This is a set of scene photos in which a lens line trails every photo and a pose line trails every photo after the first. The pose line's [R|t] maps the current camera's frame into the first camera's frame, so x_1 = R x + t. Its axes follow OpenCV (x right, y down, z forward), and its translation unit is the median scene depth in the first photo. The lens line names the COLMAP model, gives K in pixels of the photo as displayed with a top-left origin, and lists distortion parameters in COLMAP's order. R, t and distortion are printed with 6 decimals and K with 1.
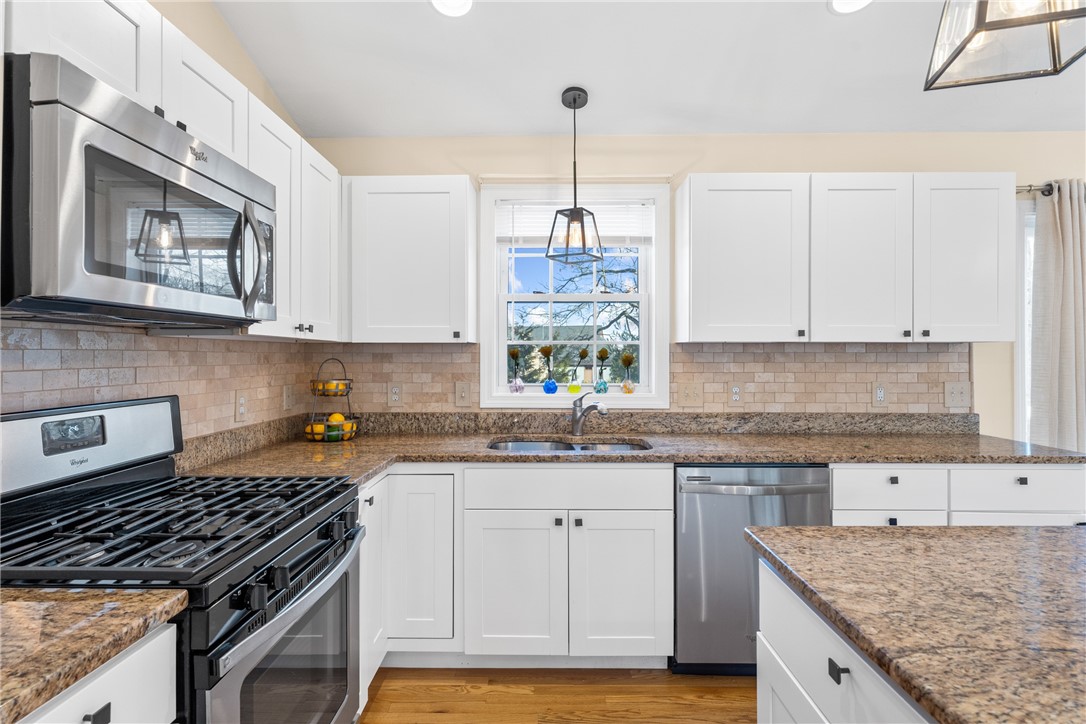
lens RADIAL K [[561.7, 0, 547.1], [0, 561.7, 347.9], [0, 0, 1]] dist [-0.003590, 0.001613]
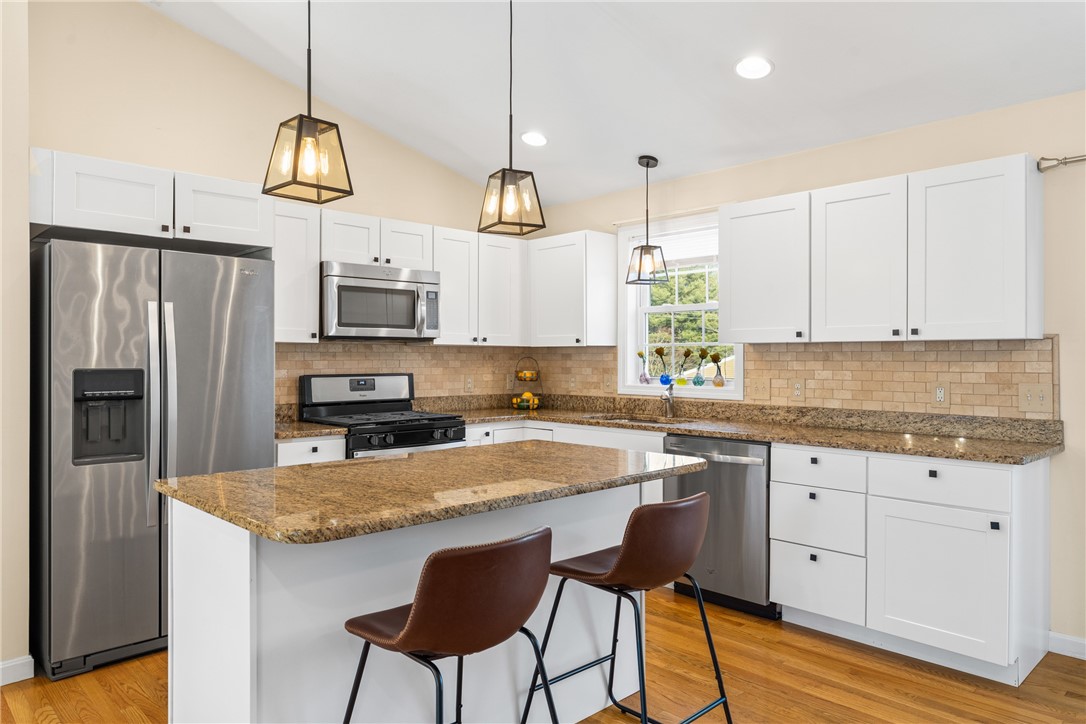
lens RADIAL K [[725.1, 0, 539.8], [0, 725.1, 359.4], [0, 0, 1]] dist [0.002101, 0.004407]
pose [[0.695518, 0.001399, -0.718507, 1.135202], [0.008686, 0.999909, 0.010355, 0.004838], [0.718456, -0.013443, 0.695443, -0.392774]]
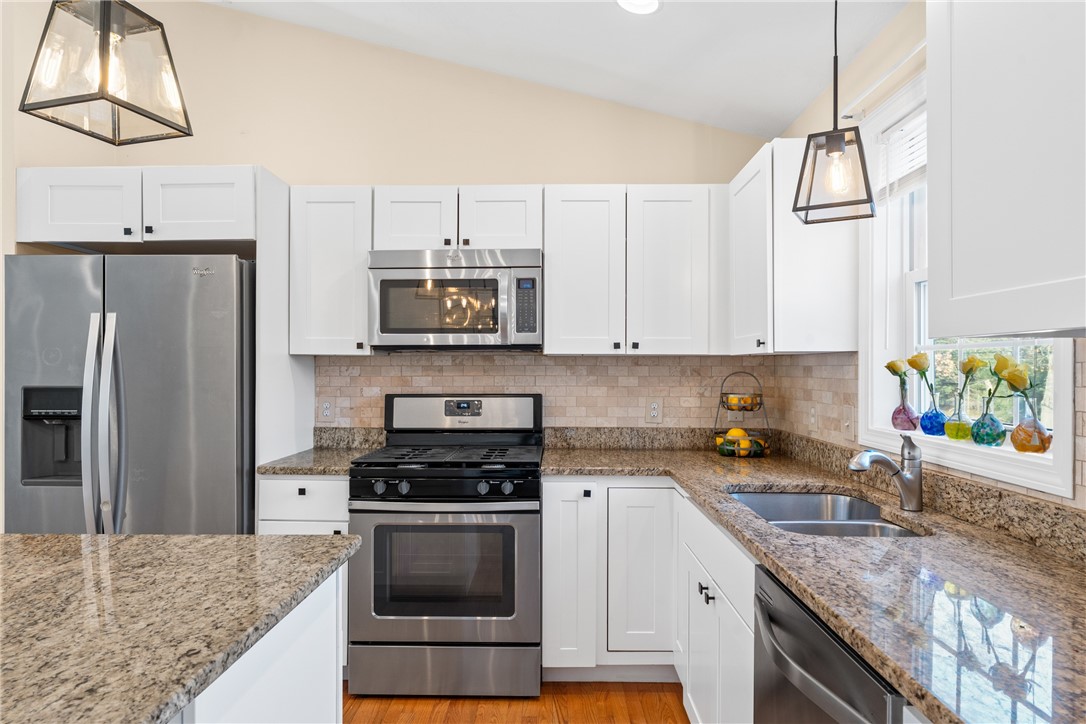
lens RADIAL K [[665.8, 0, 535.9], [0, 665.8, 371.9], [0, 0, 1]] dist [0.001032, 0.001537]
pose [[-0.019643, 0.006239, -0.999788, 0.809566], [0.013215, 0.999895, 0.005980, 0.007705], [0.999720, -0.013095, -0.019724, 0.695903]]
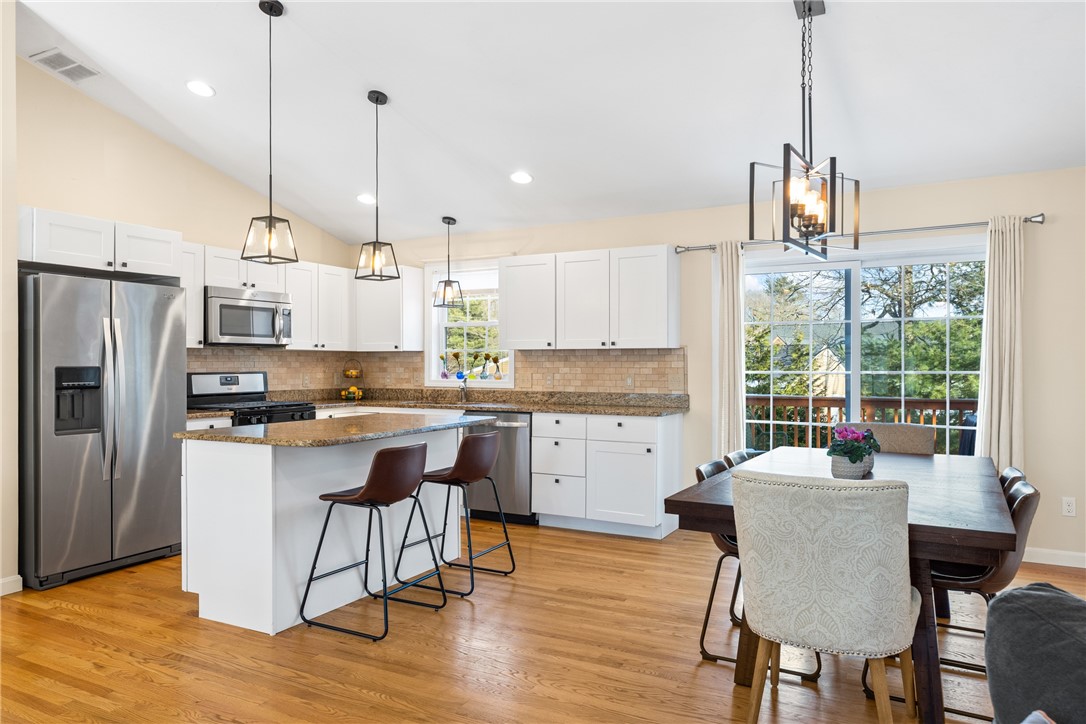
lens RADIAL K [[740.1, 0, 540.9], [0, 740.1, 363.9], [0, 0, 1]] dist [0.023294, -0.000632]
pose [[0.886582, -0.000314, -0.462572, 1.509779], [0.006772, 0.999901, 0.012300, 0.006748], [0.462523, -0.014037, 0.886496, -1.092081]]
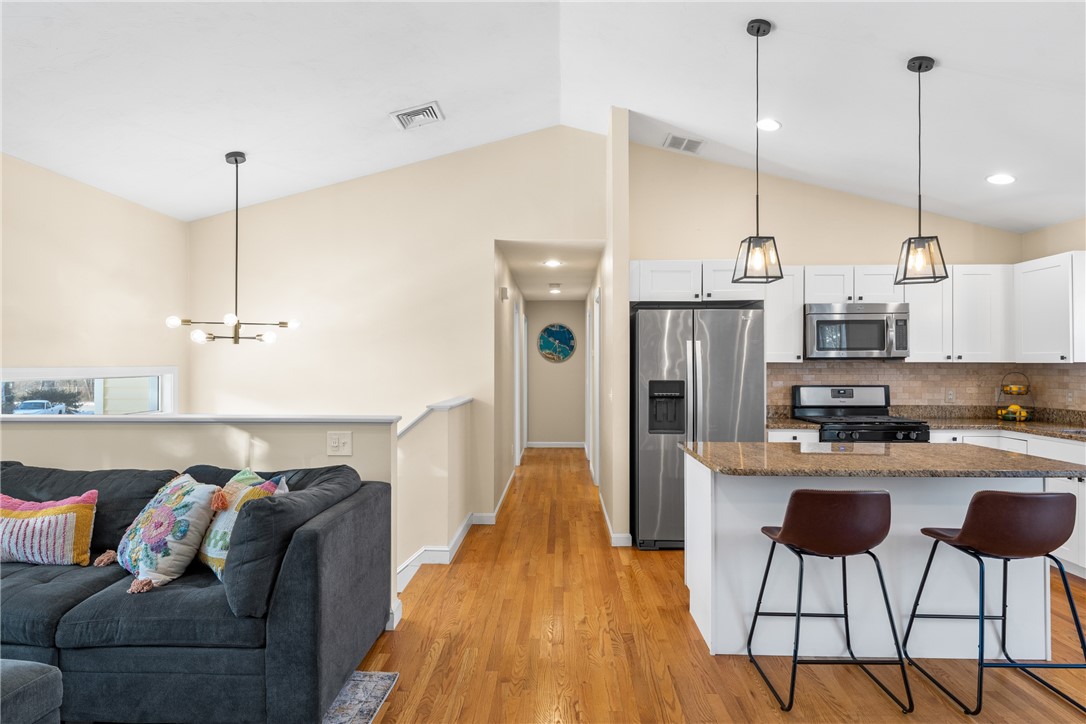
lens RADIAL K [[637.5, 0, 533.0], [0, 637.5, 362.6], [0, 0, 1]] dist [0.001143, 0.003382]
pose [[-0.028246, -0.003793, -0.999594, 1.633593], [0.013173, 0.999905, -0.004166, -0.022089], [0.999514, -0.013285, -0.028193, -0.403658]]
